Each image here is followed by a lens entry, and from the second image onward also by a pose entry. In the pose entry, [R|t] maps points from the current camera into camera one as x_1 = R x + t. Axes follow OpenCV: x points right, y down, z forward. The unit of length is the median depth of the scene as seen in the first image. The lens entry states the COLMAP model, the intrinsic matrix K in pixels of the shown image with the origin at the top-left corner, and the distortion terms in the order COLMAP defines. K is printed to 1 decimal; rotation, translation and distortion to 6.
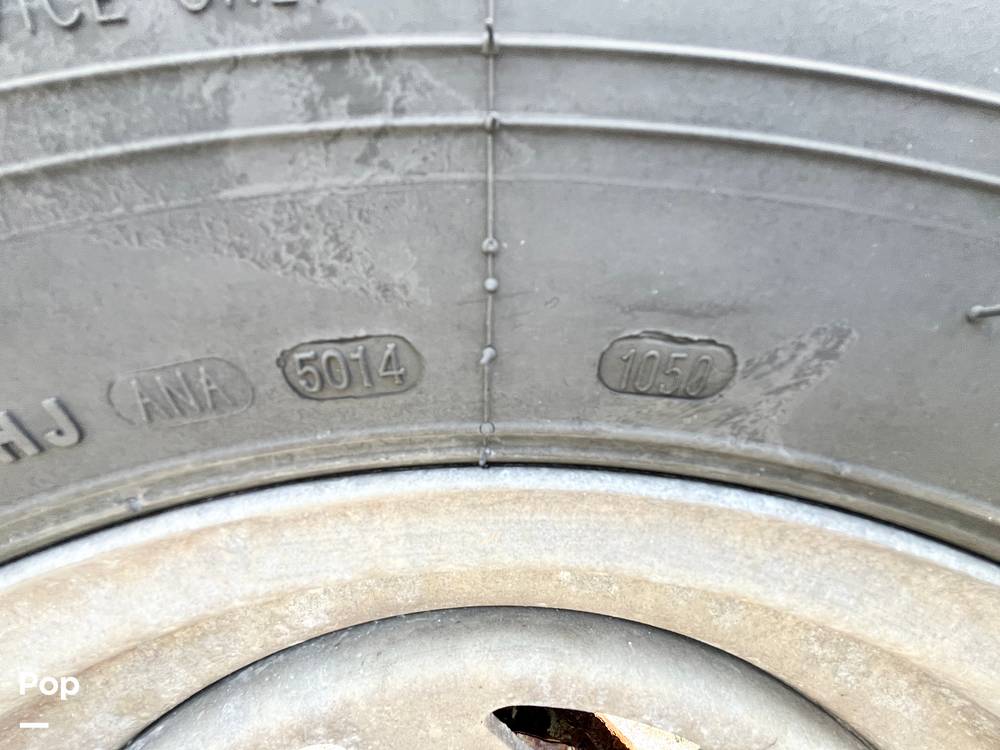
lens RADIAL K [[402.2, 0, 500.0], [0, 402.2, 375.0], [0, 0, 1]] dist [-0.004132, -0.000568]
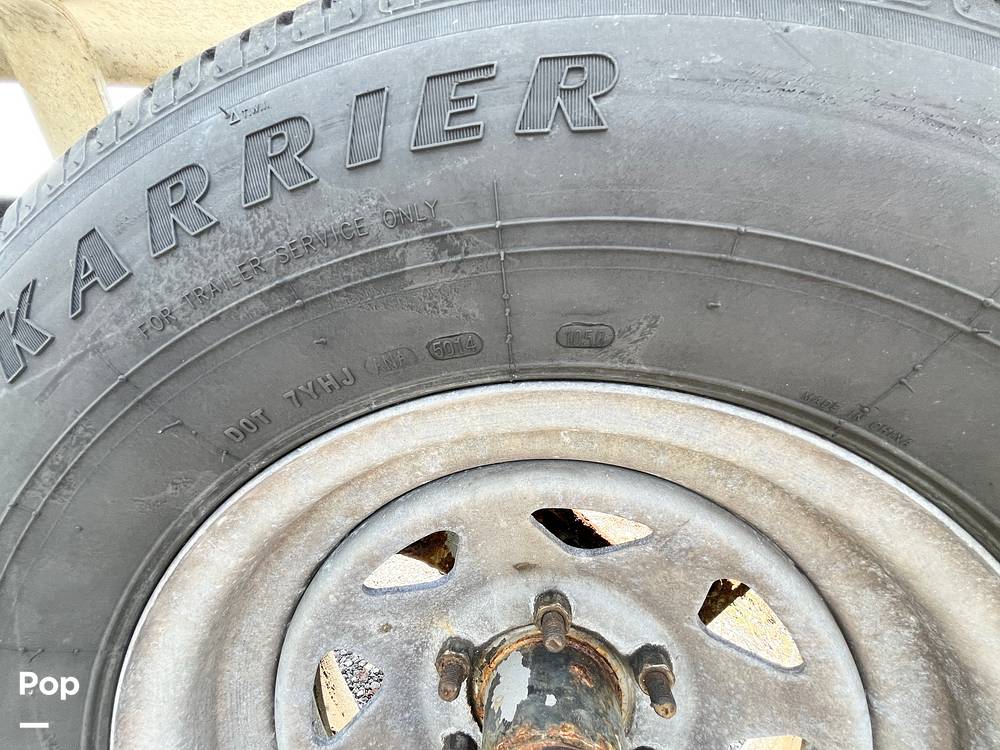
lens RADIAL K [[402.2, 0, 500.0], [0, 402.2, 375.0], [0, 0, 1]] dist [-0.004132, -0.000568]
pose [[0.990809, -0.068412, -0.116694, 0.171298], [0.089149, 0.979071, 0.182952, -0.258913], [0.101736, -0.191674, 0.976172, -1.337461]]
